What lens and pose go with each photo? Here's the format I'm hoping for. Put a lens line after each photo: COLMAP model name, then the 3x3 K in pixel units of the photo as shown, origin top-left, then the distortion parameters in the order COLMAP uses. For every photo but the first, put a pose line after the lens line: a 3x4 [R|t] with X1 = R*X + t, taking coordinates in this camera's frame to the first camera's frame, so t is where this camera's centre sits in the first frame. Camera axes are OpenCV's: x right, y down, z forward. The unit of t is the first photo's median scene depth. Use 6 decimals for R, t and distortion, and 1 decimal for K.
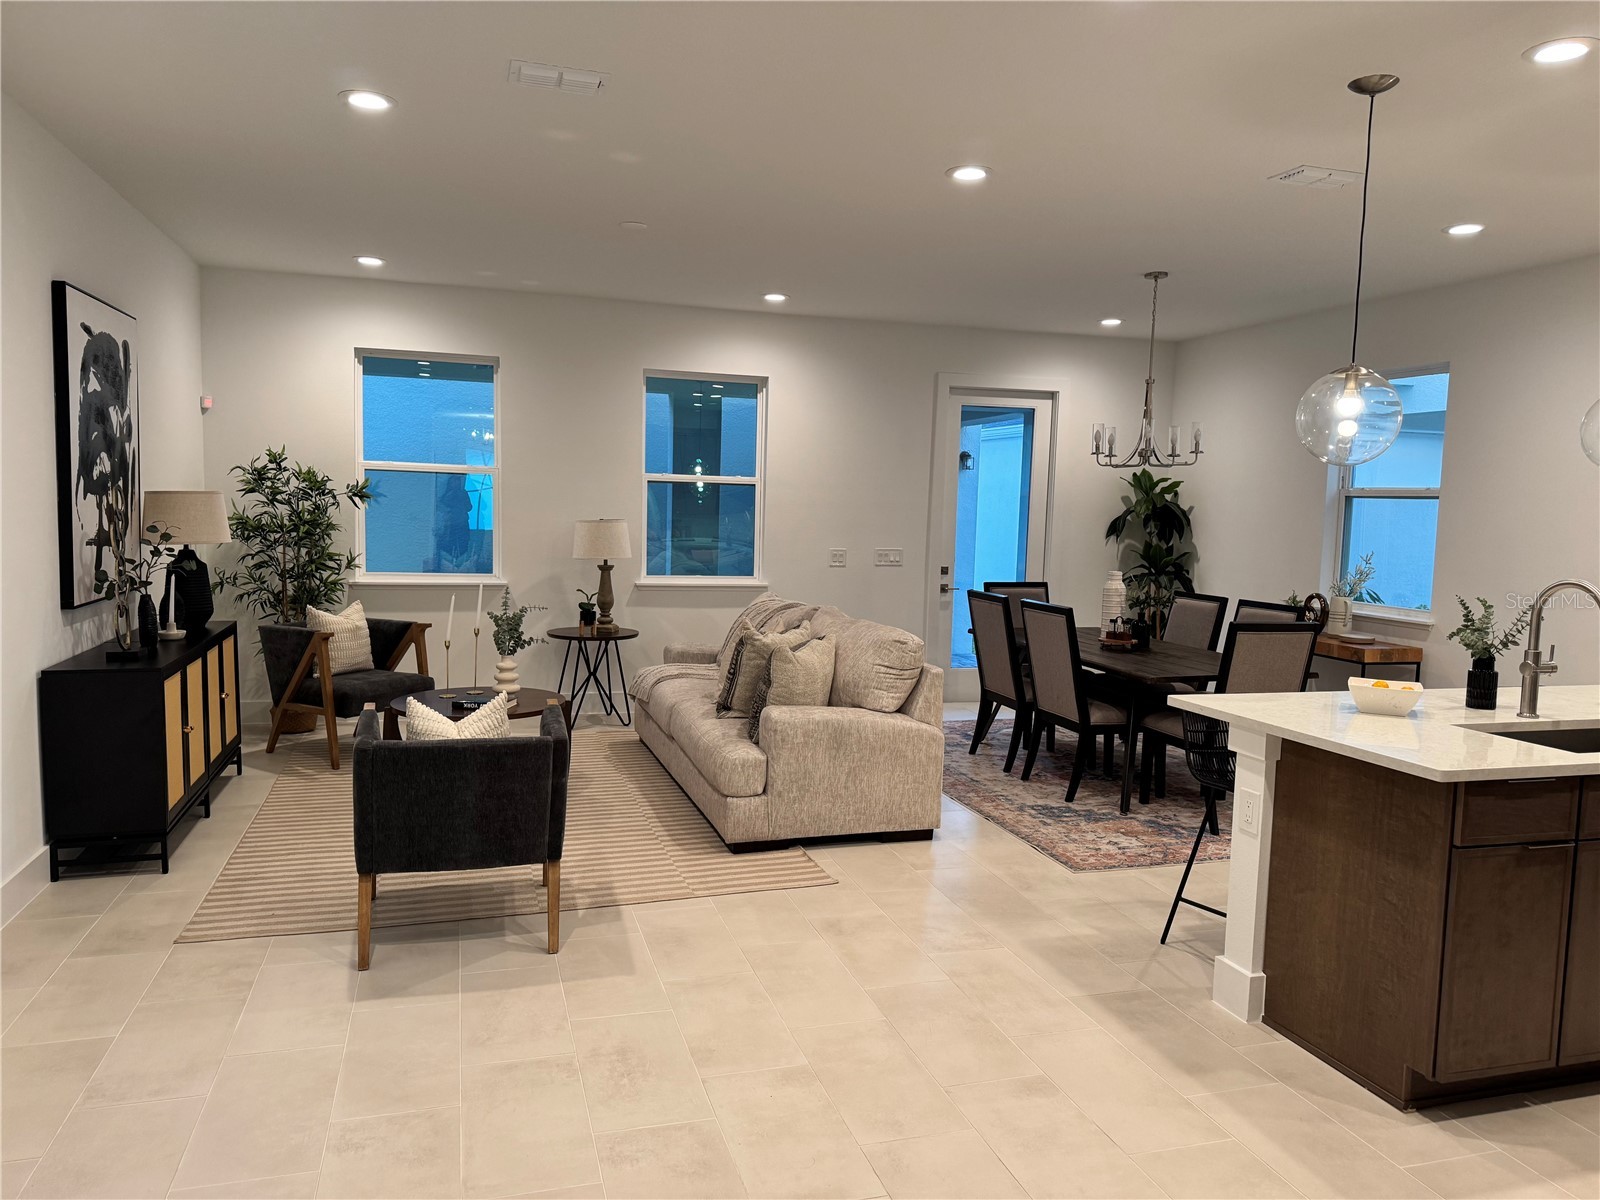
lens RADIAL K [[1138.7, 0, 794.8], [0, 1138.7, 607.8], [0, 0, 1]] dist [0.168887, -0.228067]
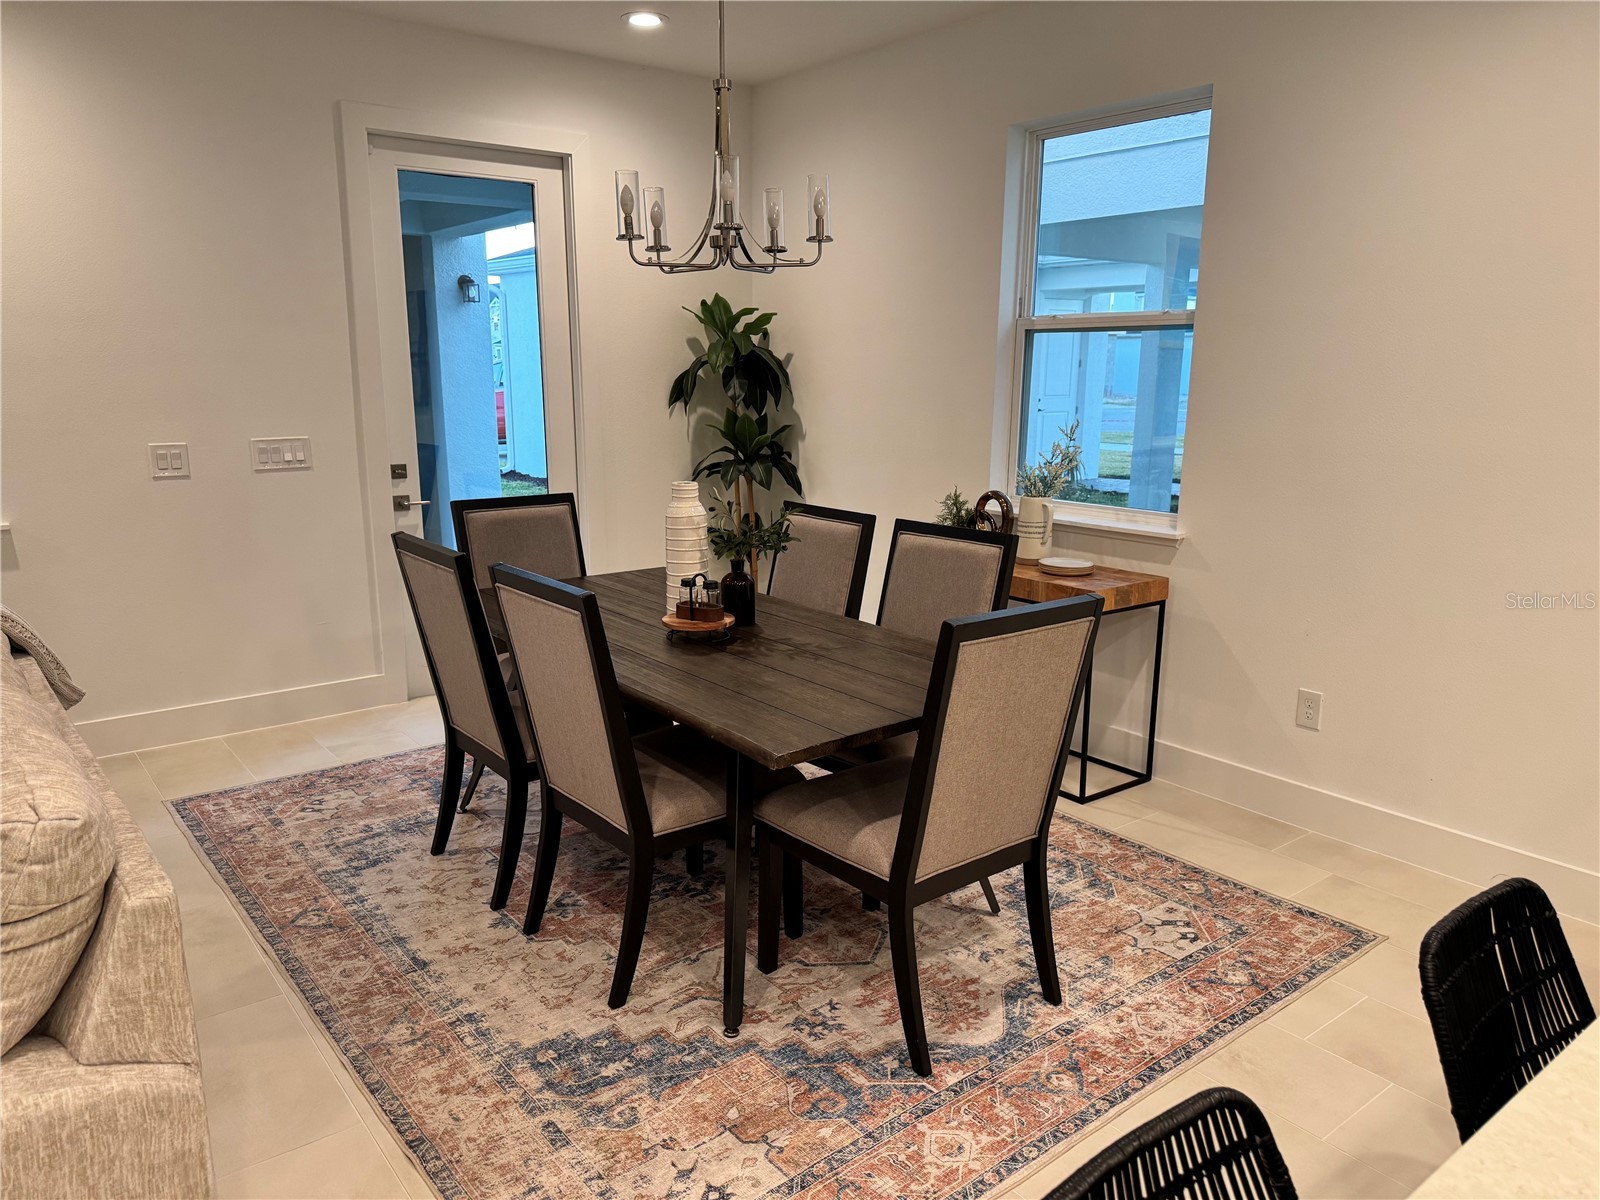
lens RADIAL K [[1131.6, 0, 795.2], [0, 1131.6, 618.6], [0, 0, 1]] dist [0.045630, -0.040543]
pose [[0.934074, -0.099497, 0.342937, 0.147071], [0.052567, 0.988247, 0.143543, -0.041524], [-0.353189, -0.116053, 0.928326, 0.513425]]
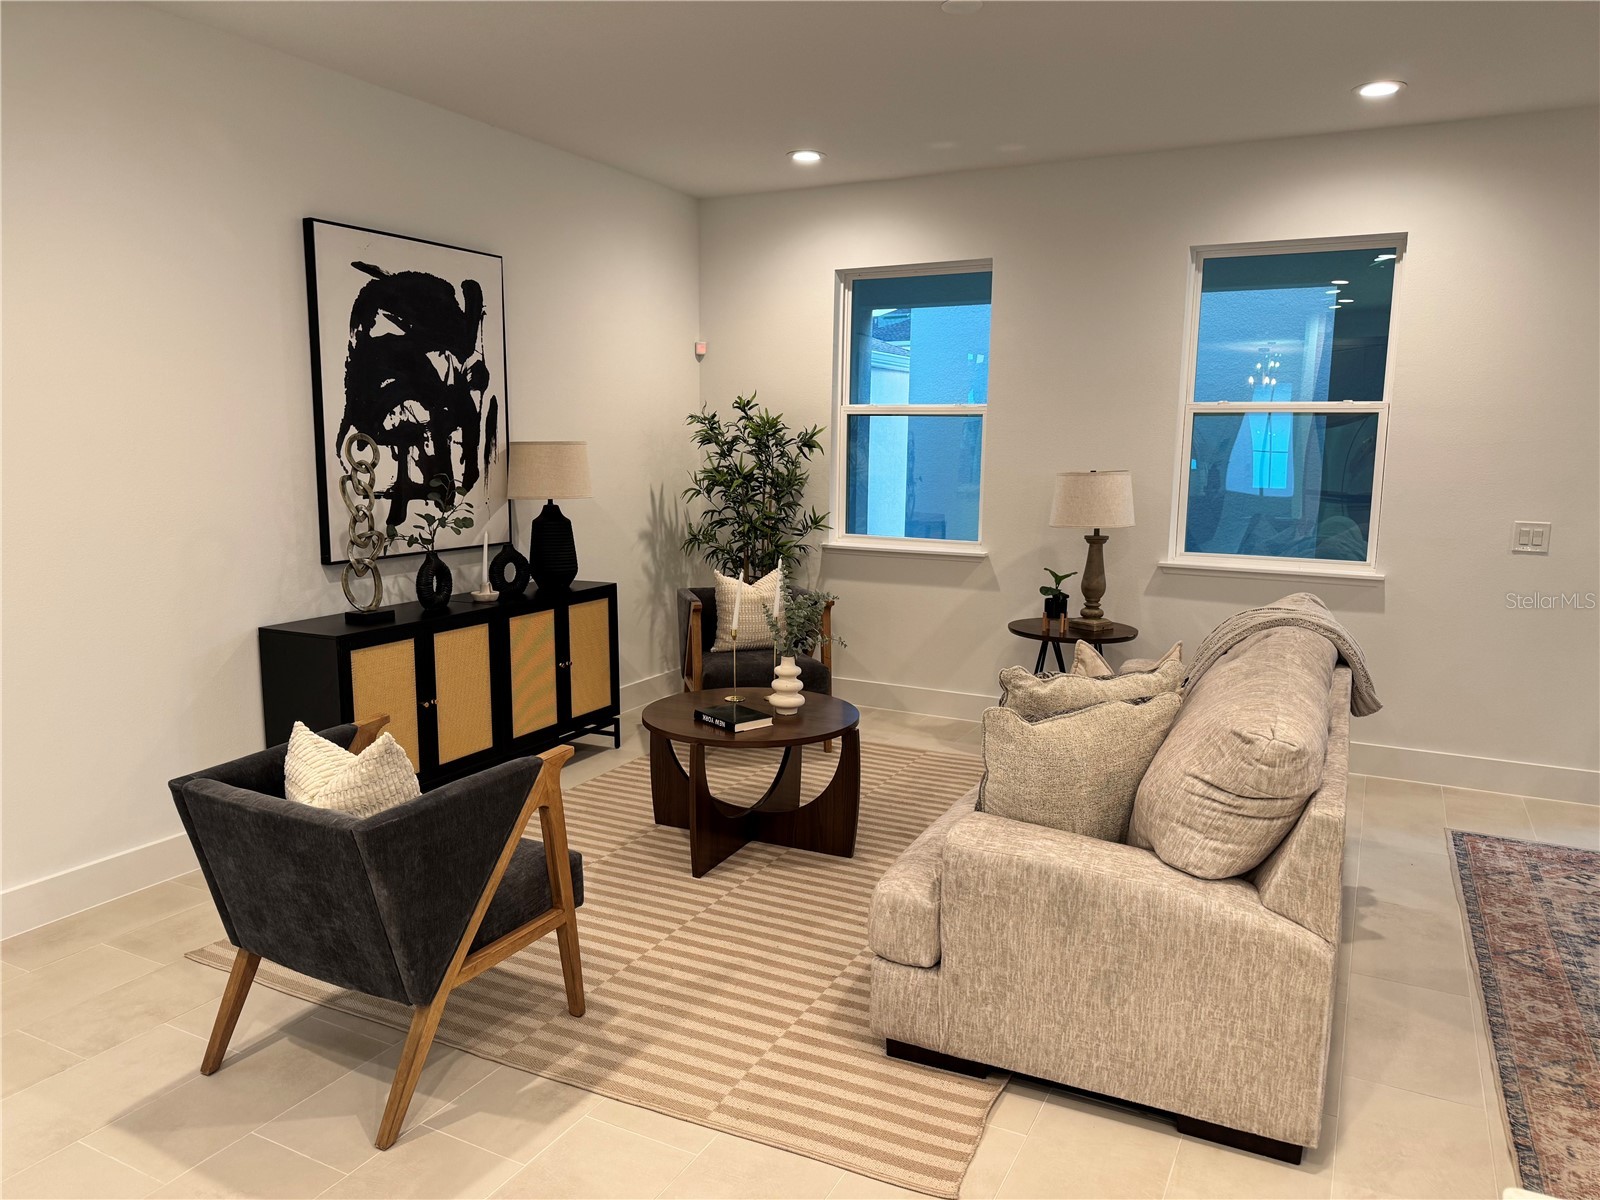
lens RADIAL K [[1116.2, 0, 798.1], [0, 1116.2, 614.4], [0, 0, 1]] dist [0.042029, -0.035350]
pose [[0.716867, 0.091719, -0.691151, 0.212112], [-0.056776, 0.995697, 0.073245, -0.033218], [0.694894, -0.013266, 0.718989, 0.420468]]
